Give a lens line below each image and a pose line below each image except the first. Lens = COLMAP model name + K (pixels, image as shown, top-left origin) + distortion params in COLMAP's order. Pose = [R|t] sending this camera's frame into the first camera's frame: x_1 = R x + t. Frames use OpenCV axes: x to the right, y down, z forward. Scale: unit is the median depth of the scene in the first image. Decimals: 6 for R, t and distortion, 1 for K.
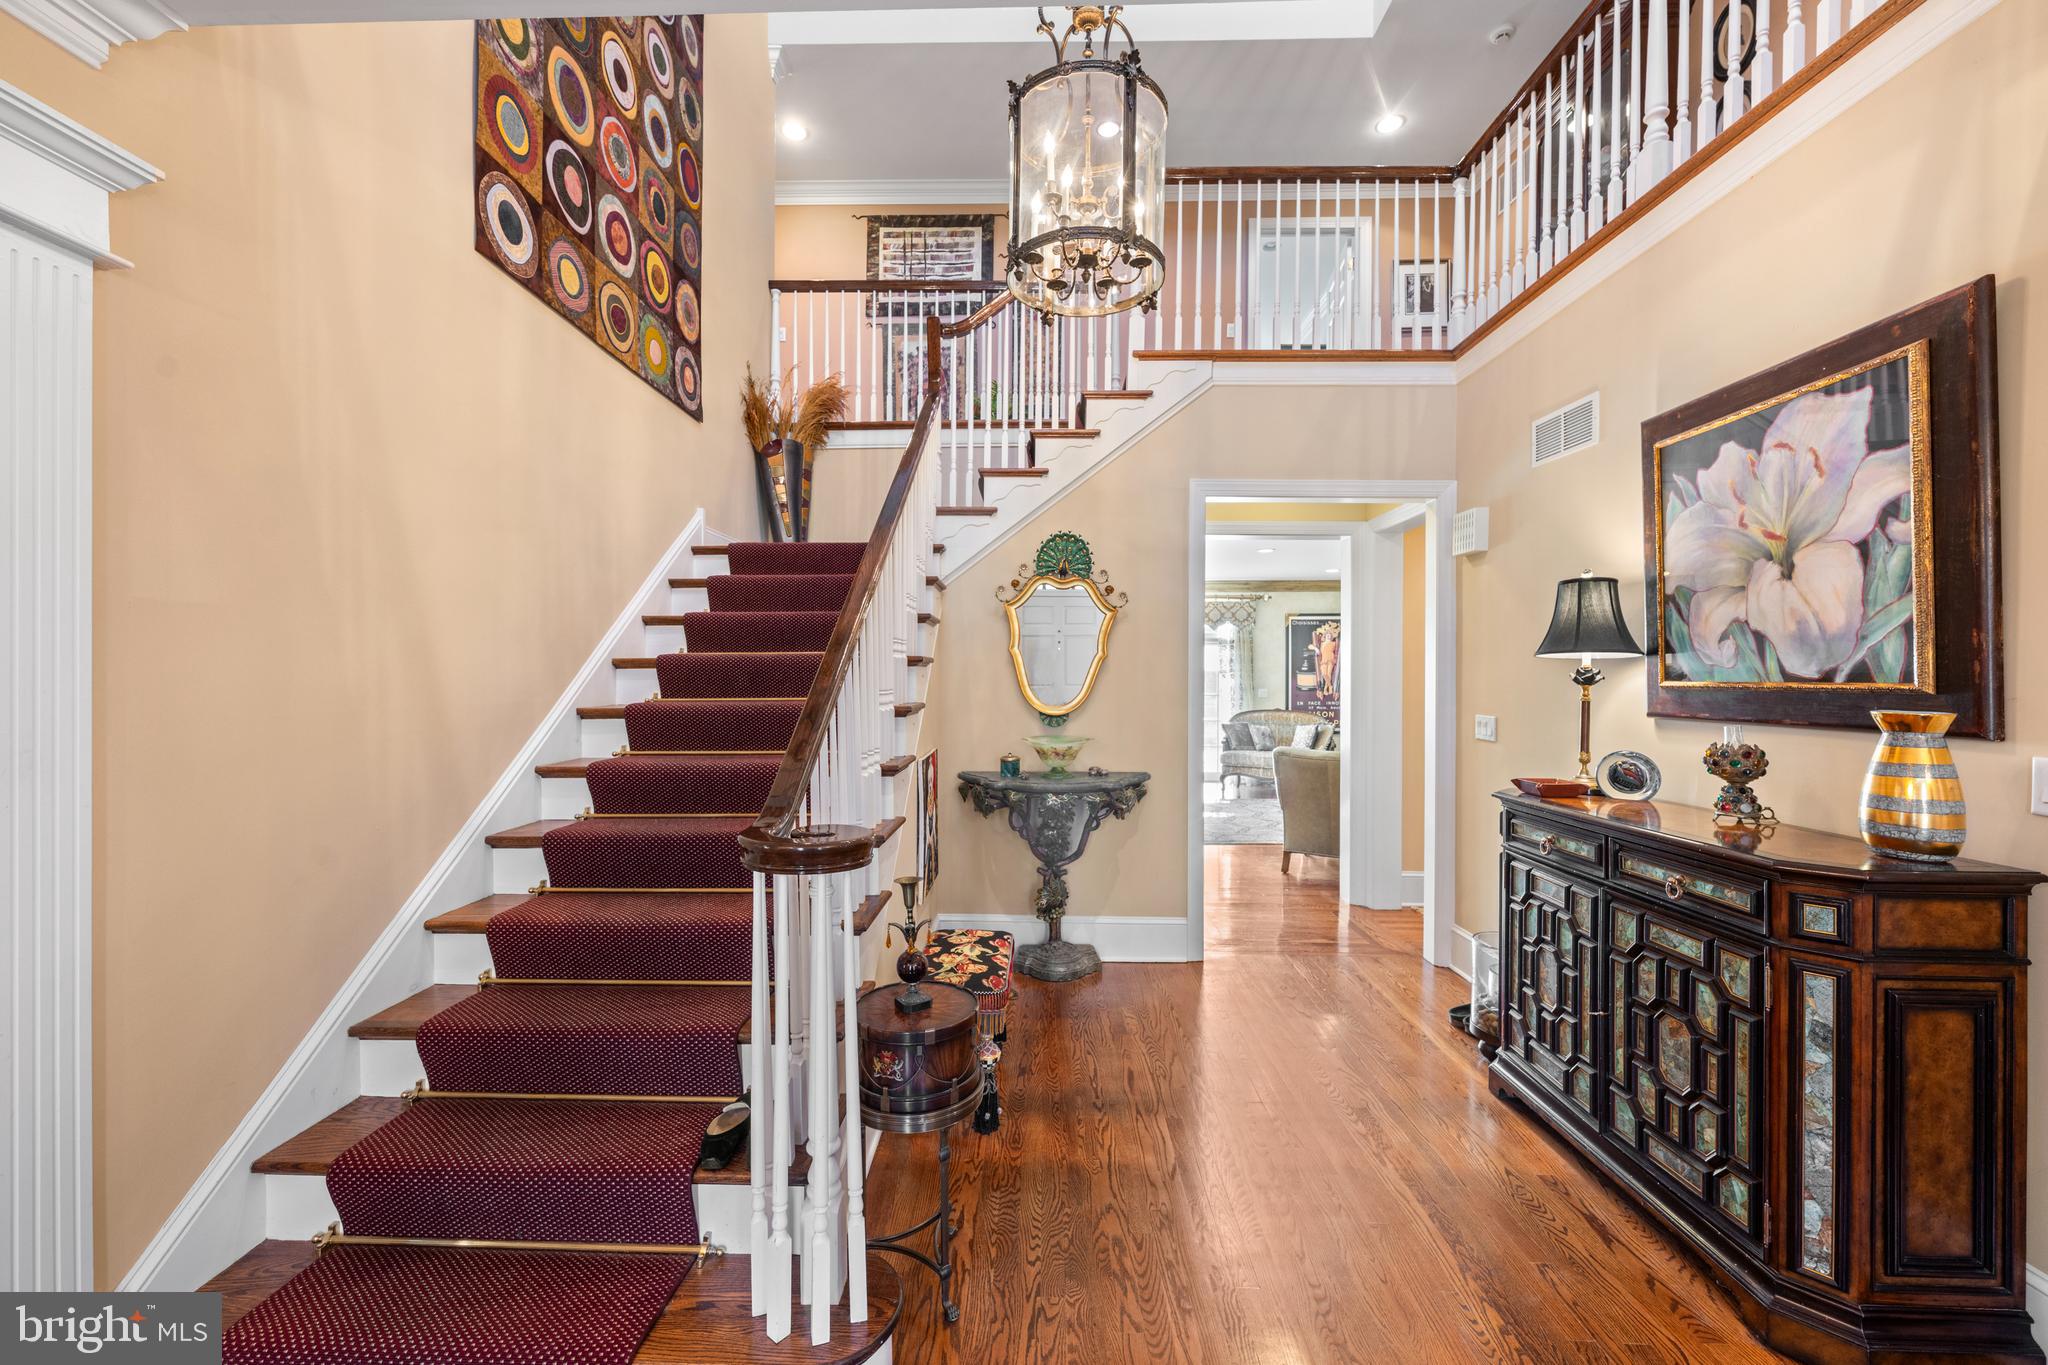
lens RADIAL K [[813.0, 0, 1017.1], [0, 813.0, 681.4], [0, 0, 1]] dist [-0.004029, 0.001263]
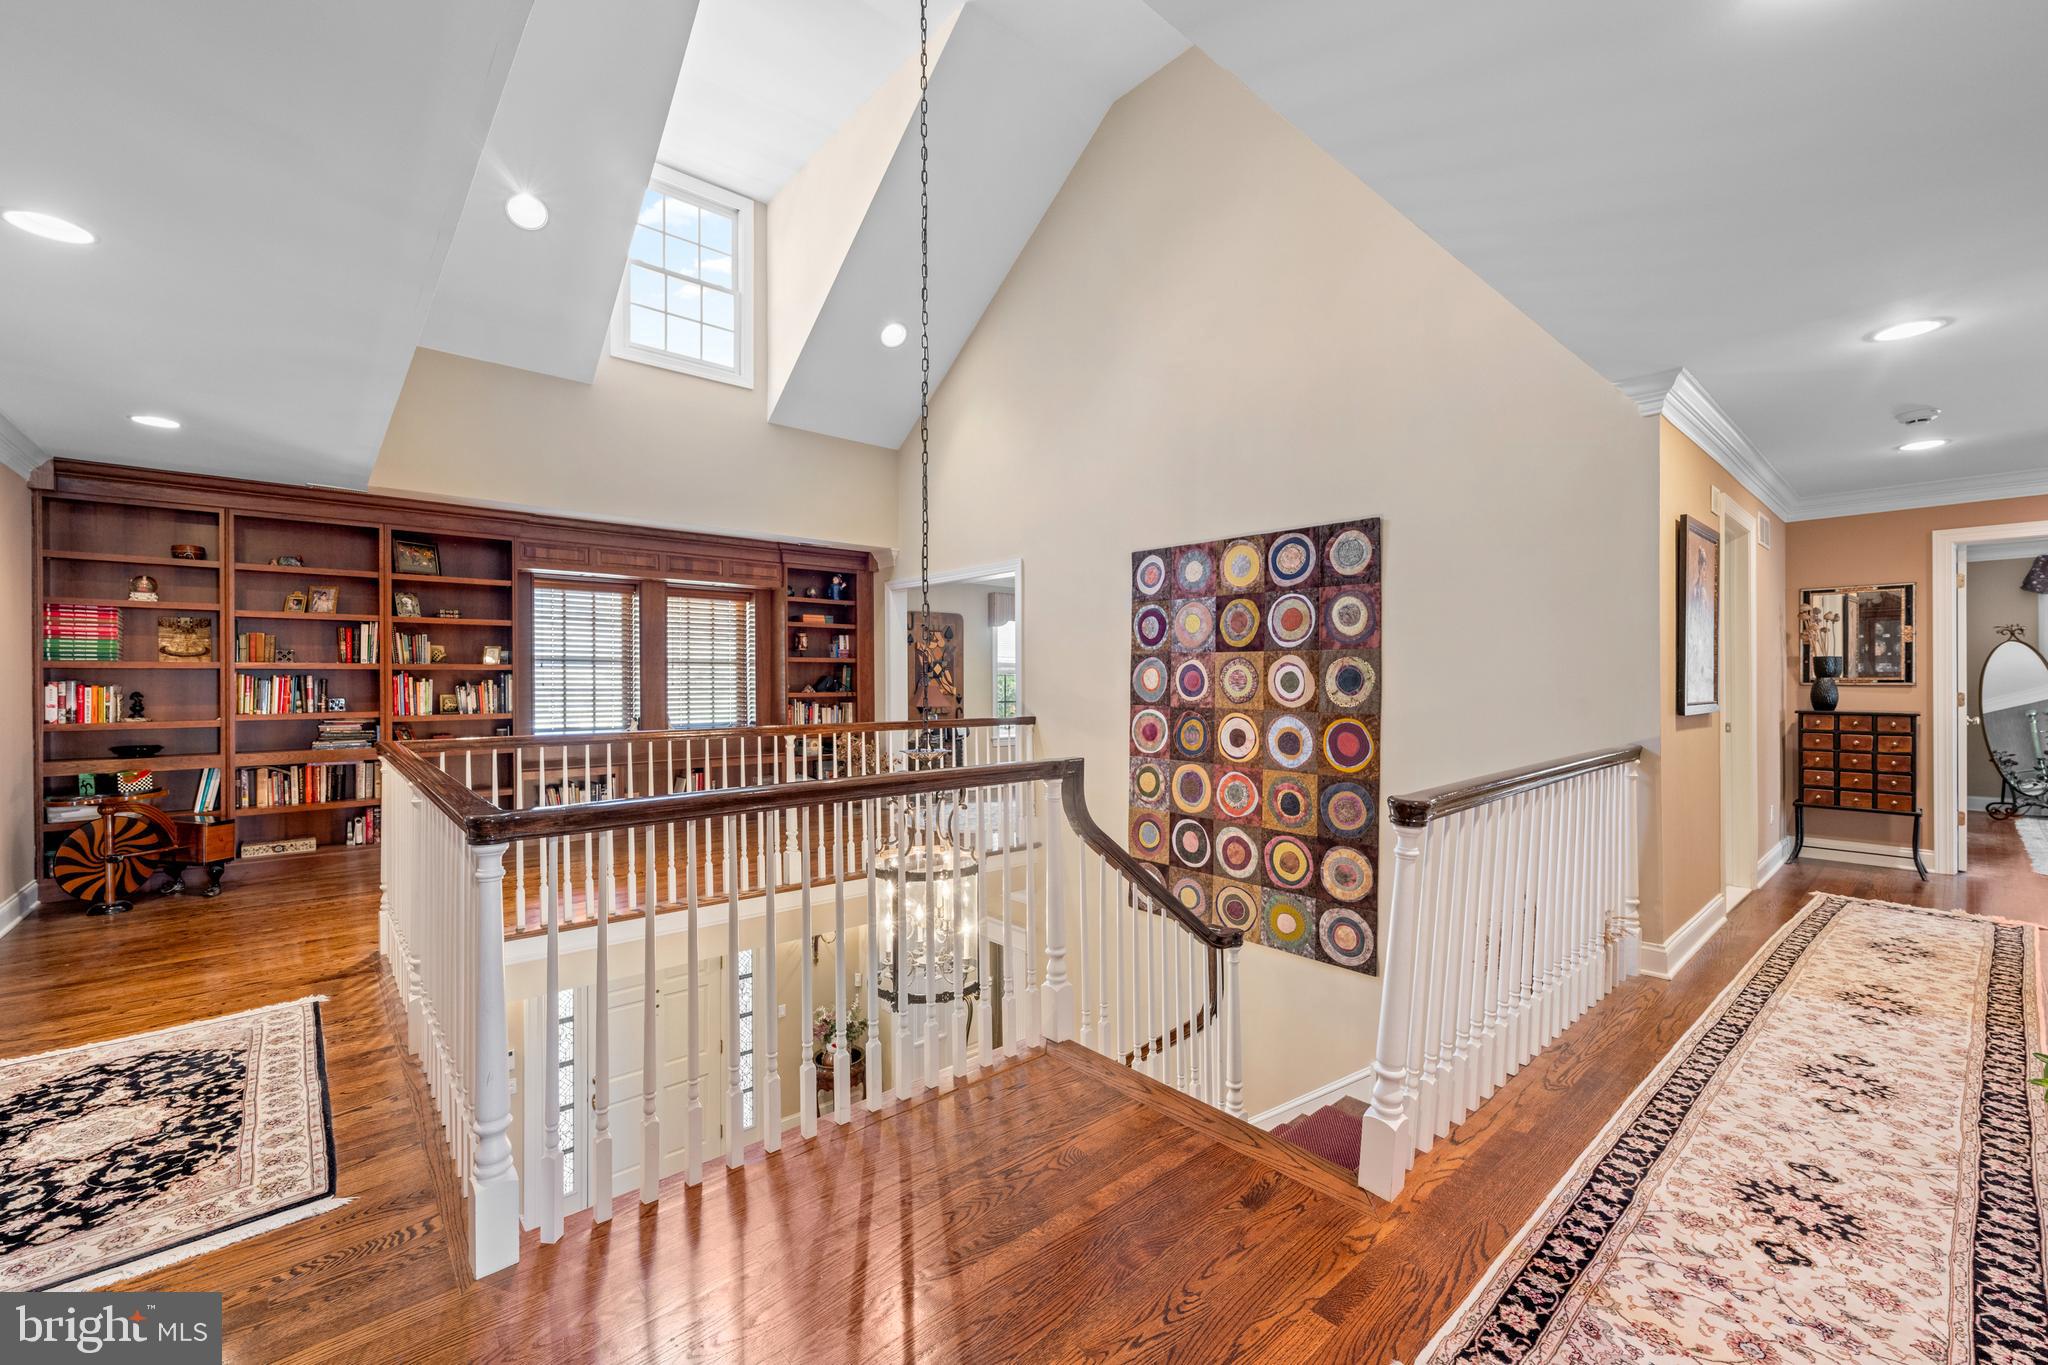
lens RADIAL K [[813.0, 0, 1020.9], [0, 813.0, 678.4], [0, 0, 1]] dist [-0.004029, 0.001263]
pose [[-0.729112, -0.004193, -0.684381, 0.884627], [-0.003380, 0.999991, -0.002526, -0.984580], [0.684386, 0.000472, -0.729120, 2.068896]]
